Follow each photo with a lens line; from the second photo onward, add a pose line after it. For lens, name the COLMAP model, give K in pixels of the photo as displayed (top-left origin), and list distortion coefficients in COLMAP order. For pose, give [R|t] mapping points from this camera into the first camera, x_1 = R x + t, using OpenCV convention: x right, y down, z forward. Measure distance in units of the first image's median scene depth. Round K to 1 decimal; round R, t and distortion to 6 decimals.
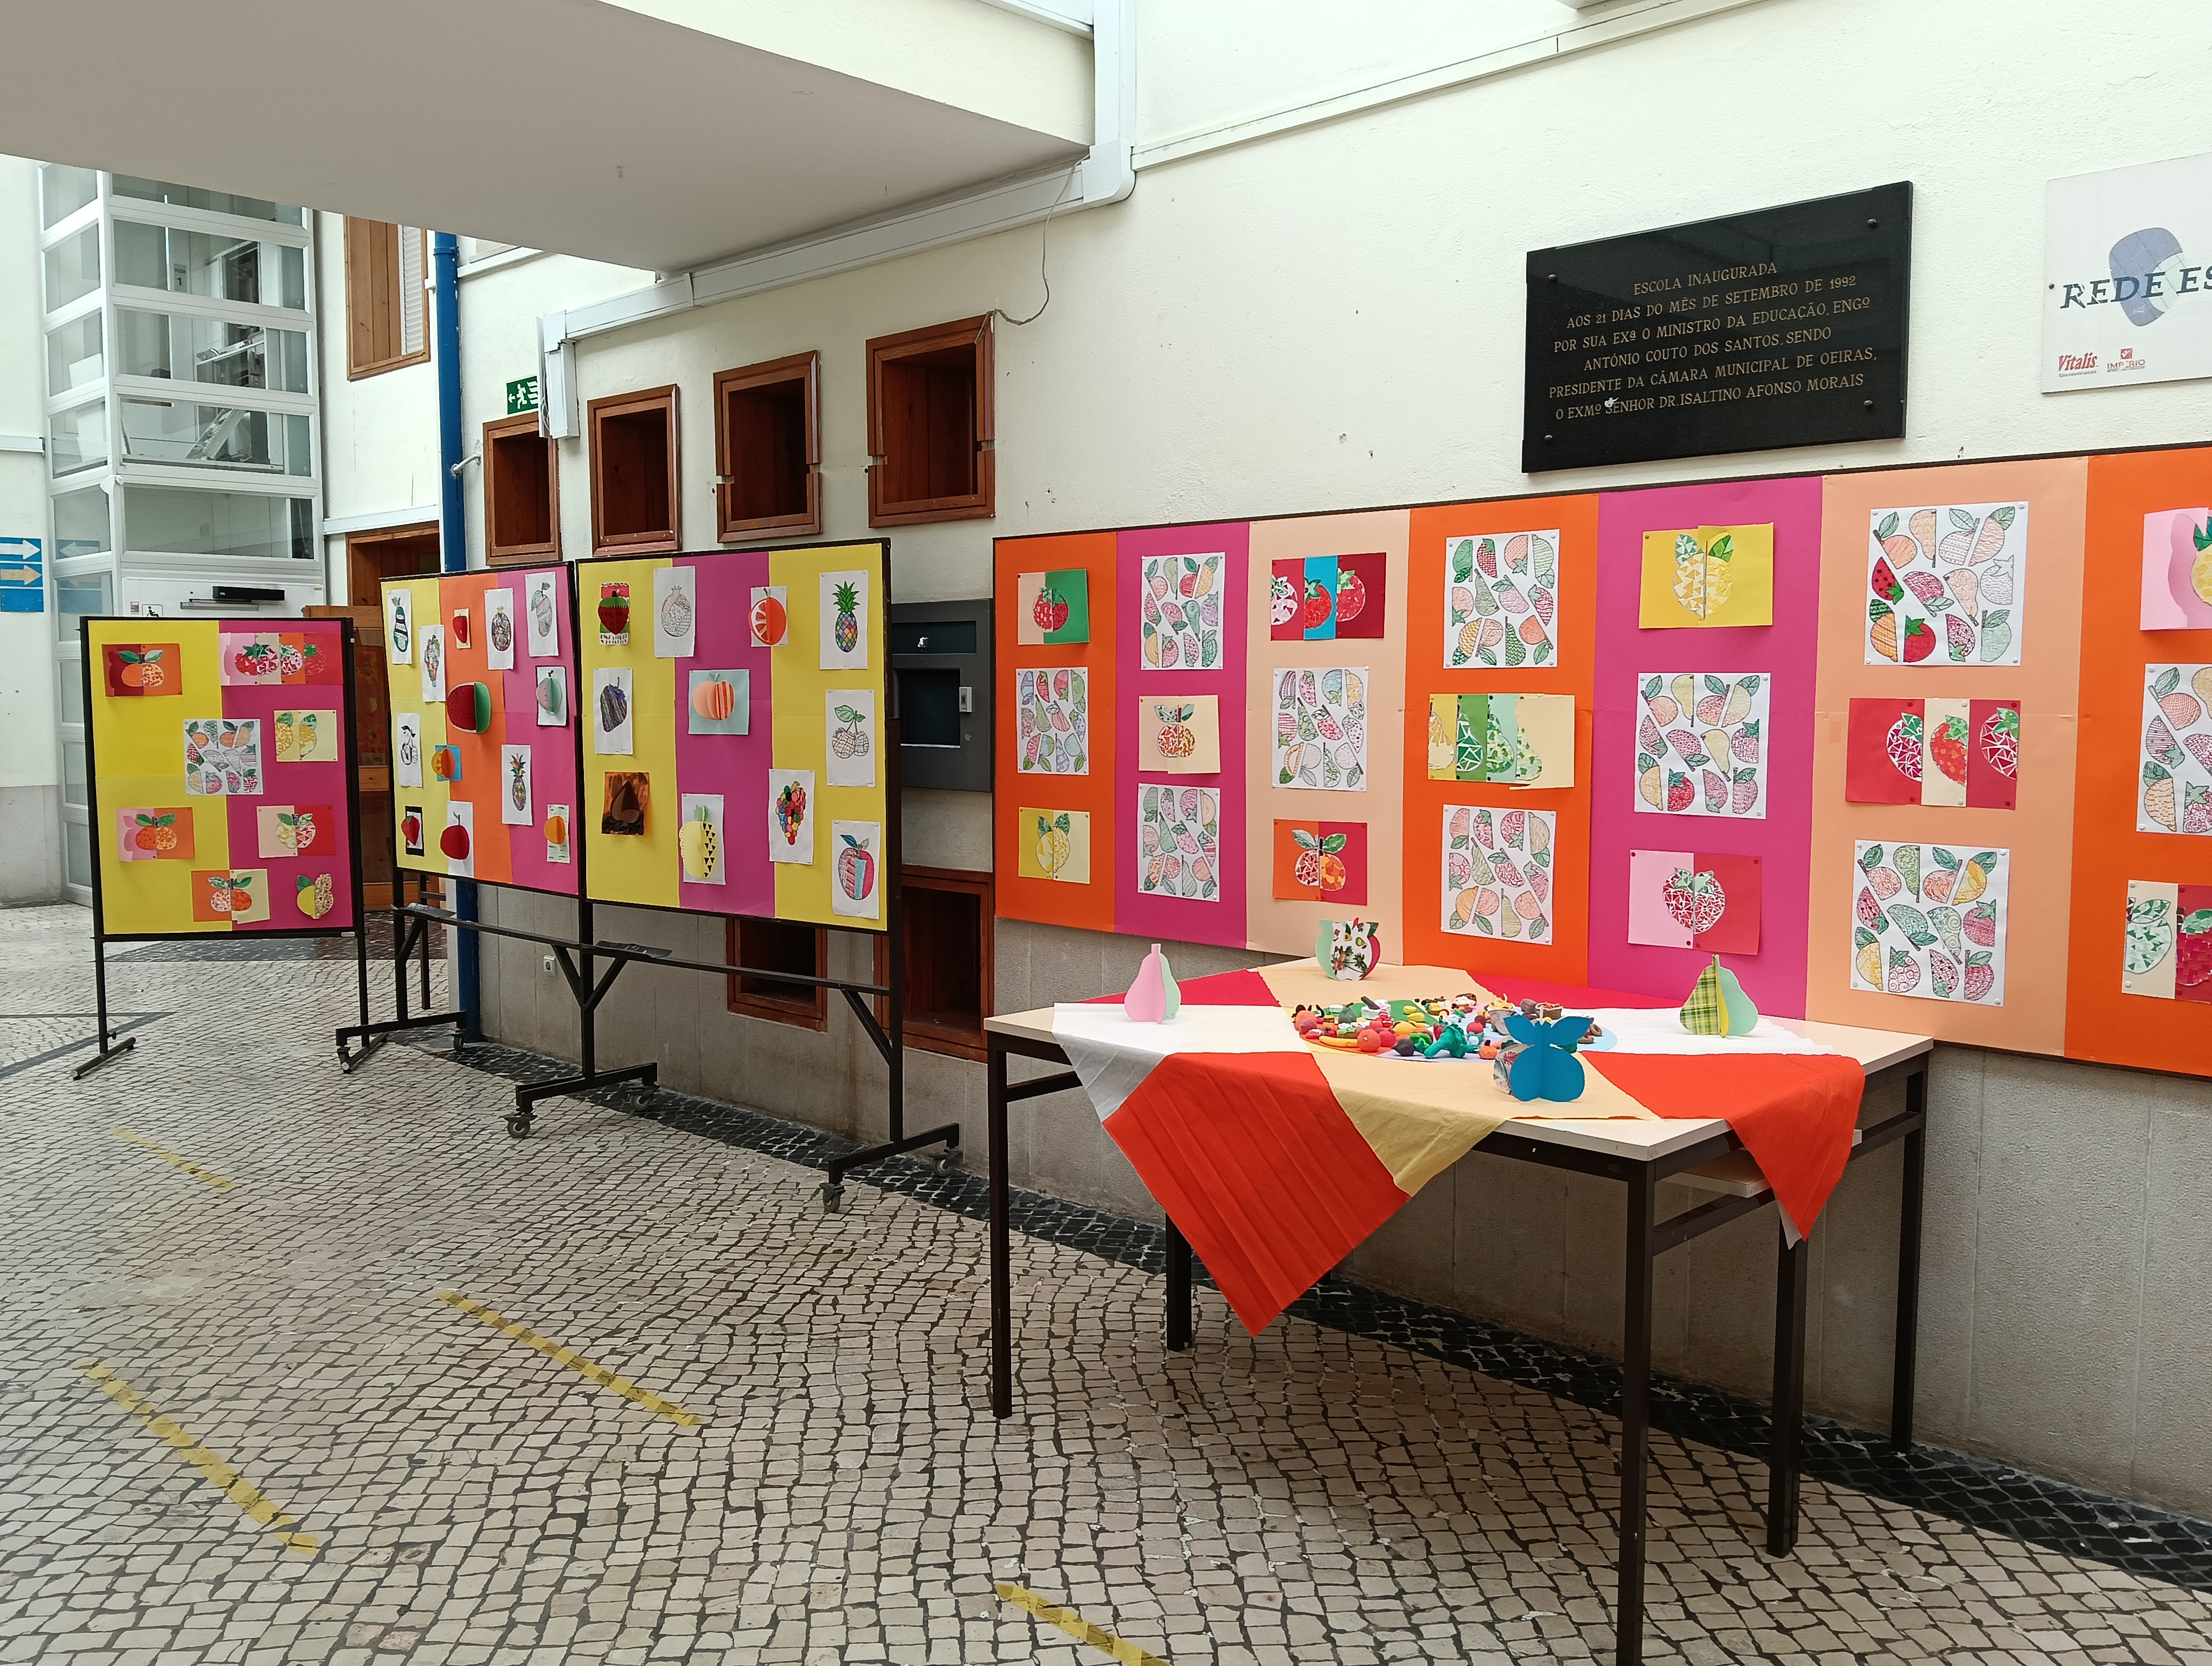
lens RADIAL K [[1806.1, 0, 1106.0], [0, 1806.1, 833.0], [0, 0, 1]] dist [0.045550, -0.090820]
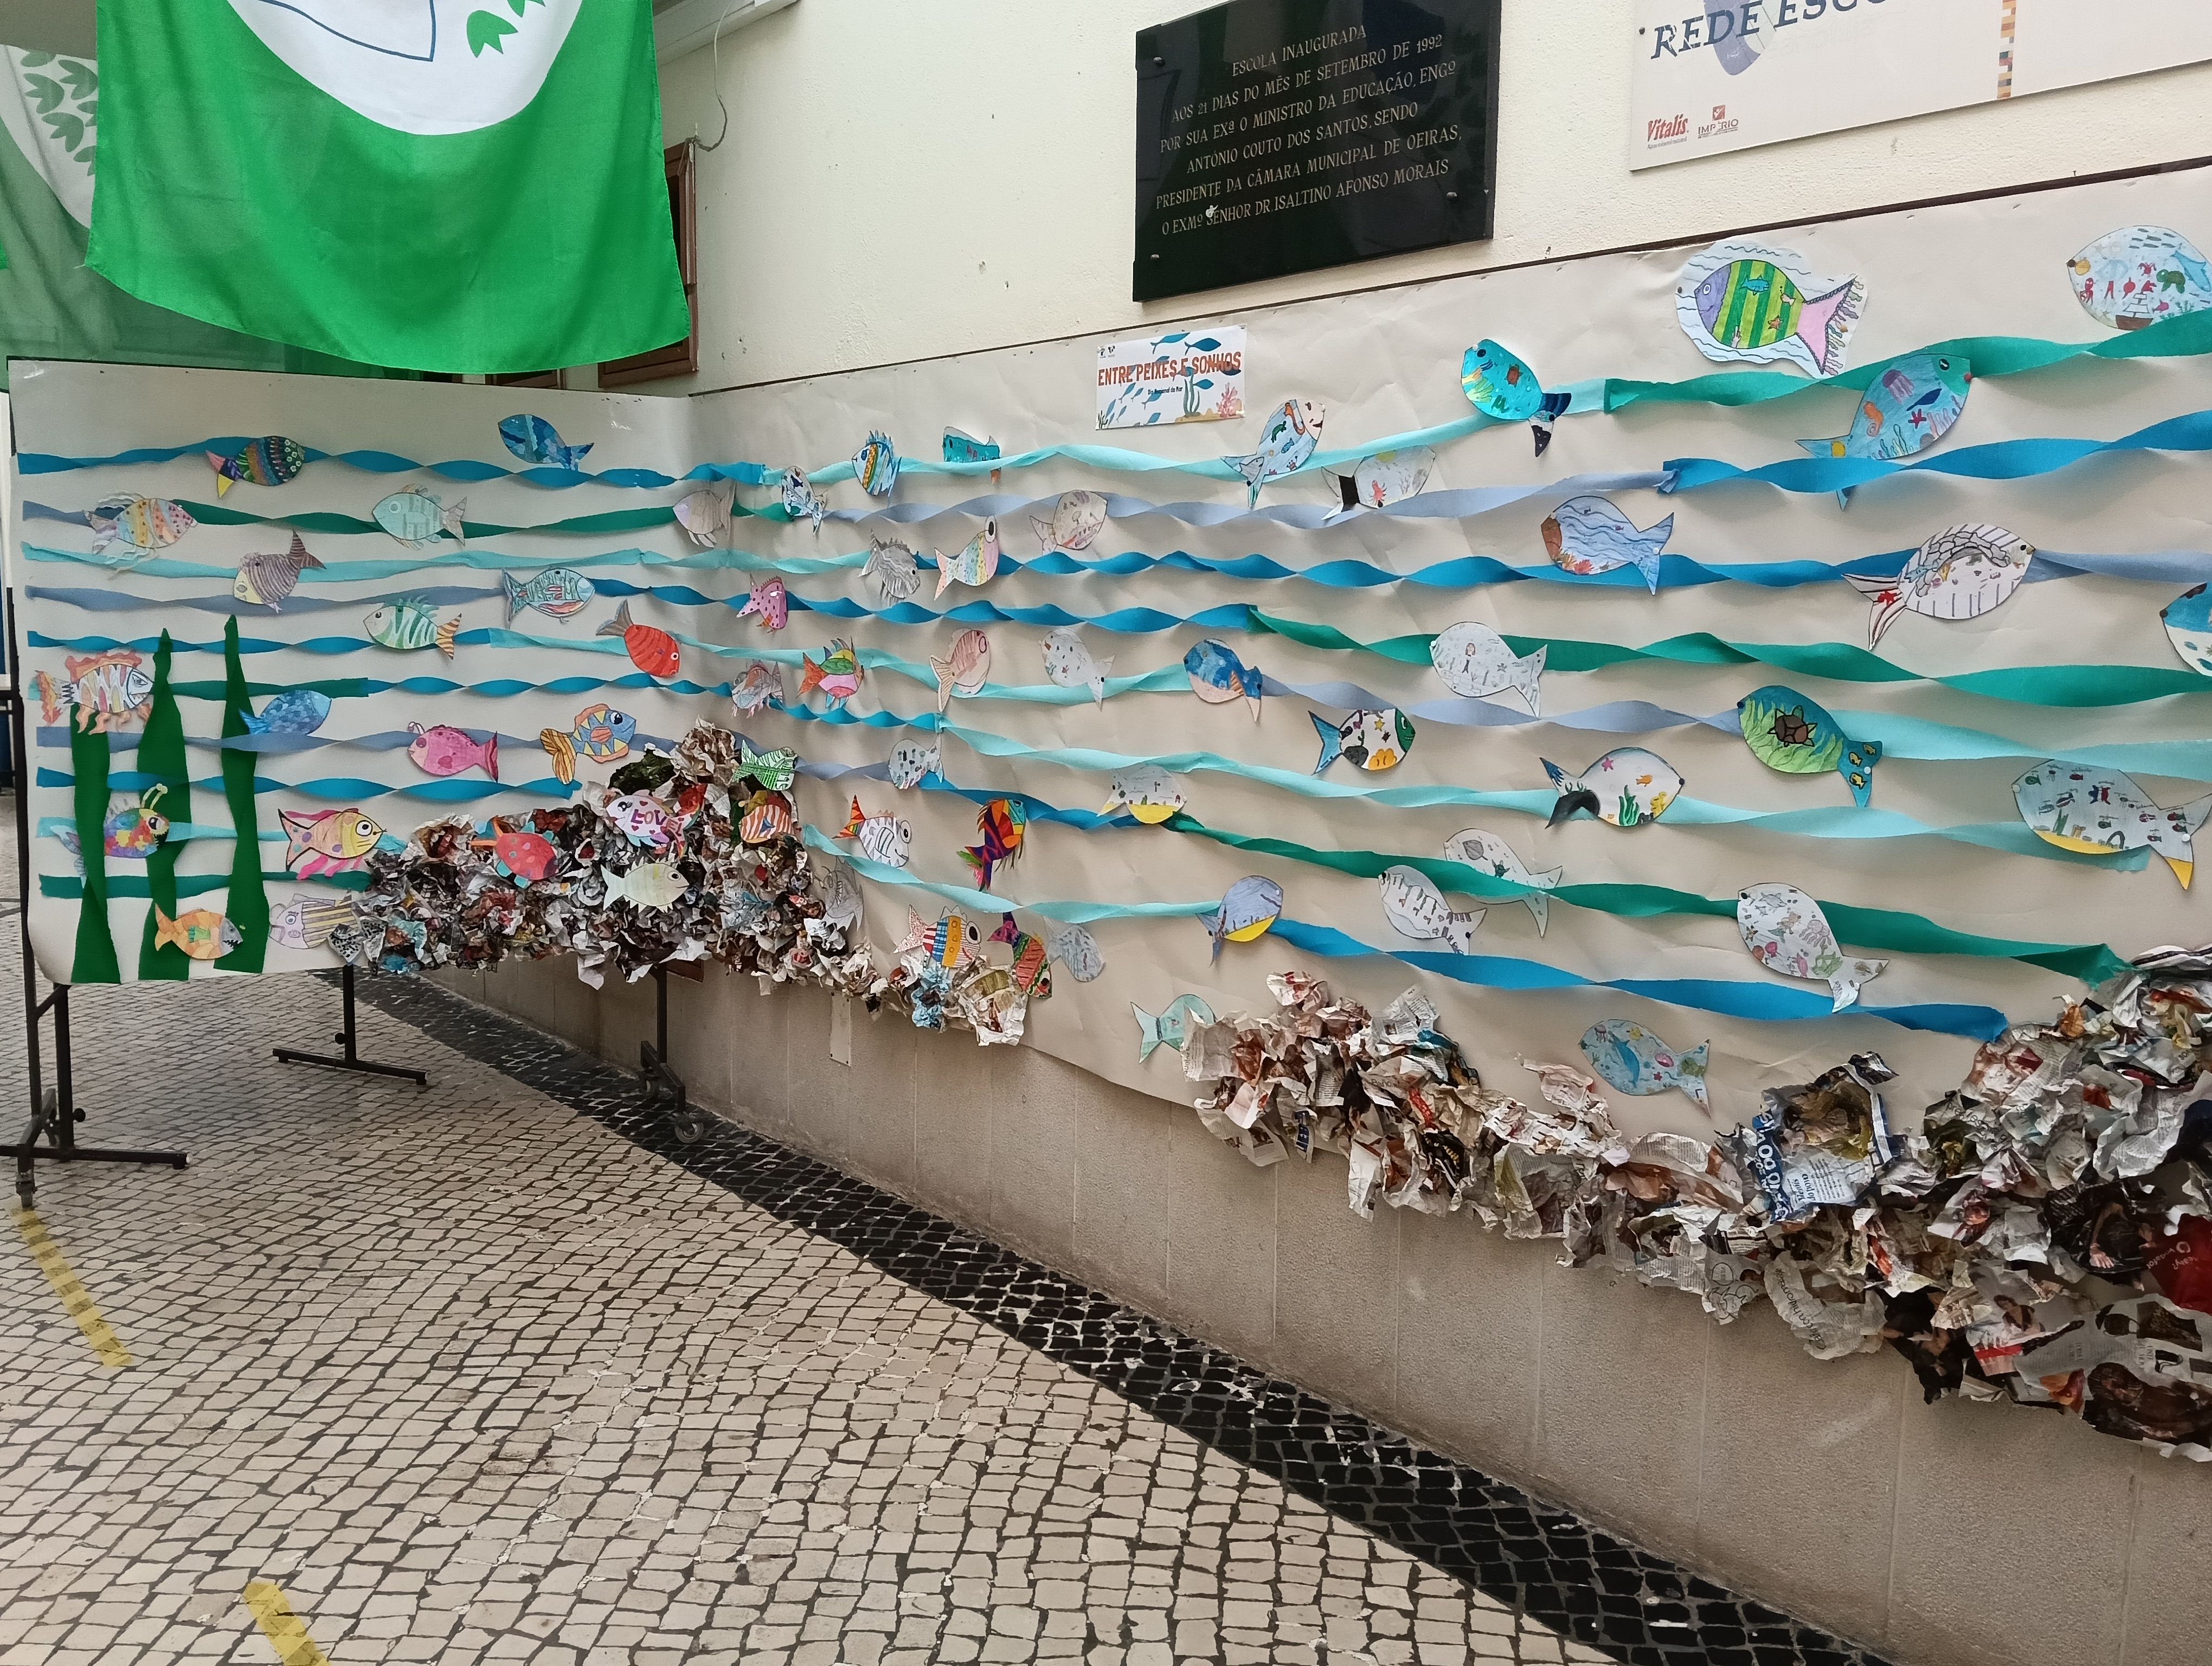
lens RADIAL K [[1806.1, 0, 1106.0], [0, 1806.1, 833.0], [0, 0, 1]] dist [0.045550, -0.090820]
pose [[0.994929, 0.028359, -0.096496, 0.334650], [-0.024419, 0.998829, 0.041767, 0.013909], [0.097567, -0.039199, 0.994457, 0.167505]]
